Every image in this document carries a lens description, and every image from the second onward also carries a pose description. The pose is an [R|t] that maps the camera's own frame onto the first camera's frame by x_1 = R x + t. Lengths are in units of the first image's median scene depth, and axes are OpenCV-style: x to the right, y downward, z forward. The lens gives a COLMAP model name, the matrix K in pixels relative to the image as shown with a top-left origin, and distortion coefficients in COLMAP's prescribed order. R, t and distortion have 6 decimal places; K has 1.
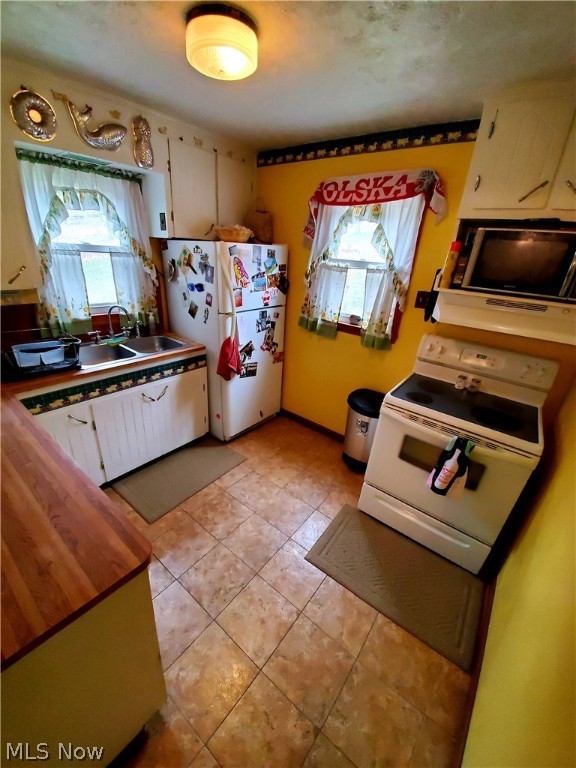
lens RADIAL K [[303.1, 0, 284.3], [0, 303.1, 390.0], [0, 0, 1]] dist [0.011225, -0.016813]
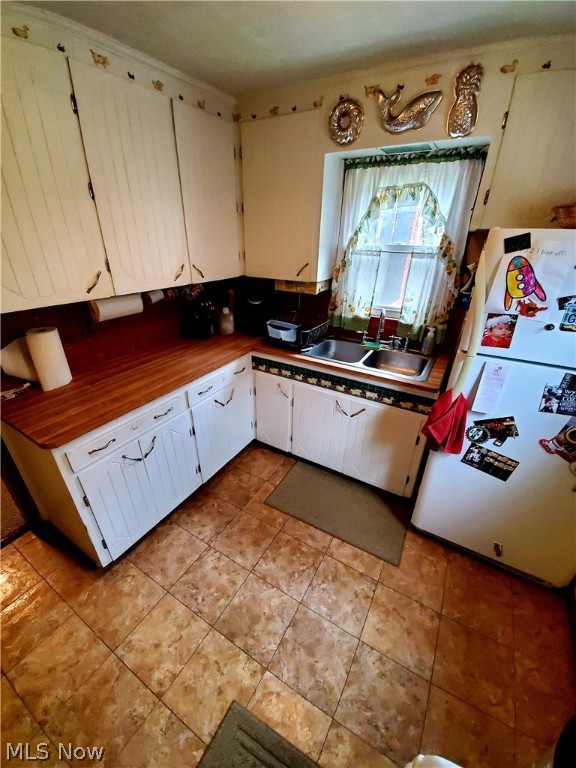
lens RADIAL K [[303.1, 0, 284.3], [0, 303.1, 390.0], [0, 0, 1]] dist [0.011225, -0.016813]
pose [[0.122539, 0.387317, -0.913767, 0.351040], [-0.417624, 0.855347, 0.306550, -0.231123], [0.900319, 0.344046, 0.266566, 0.575340]]
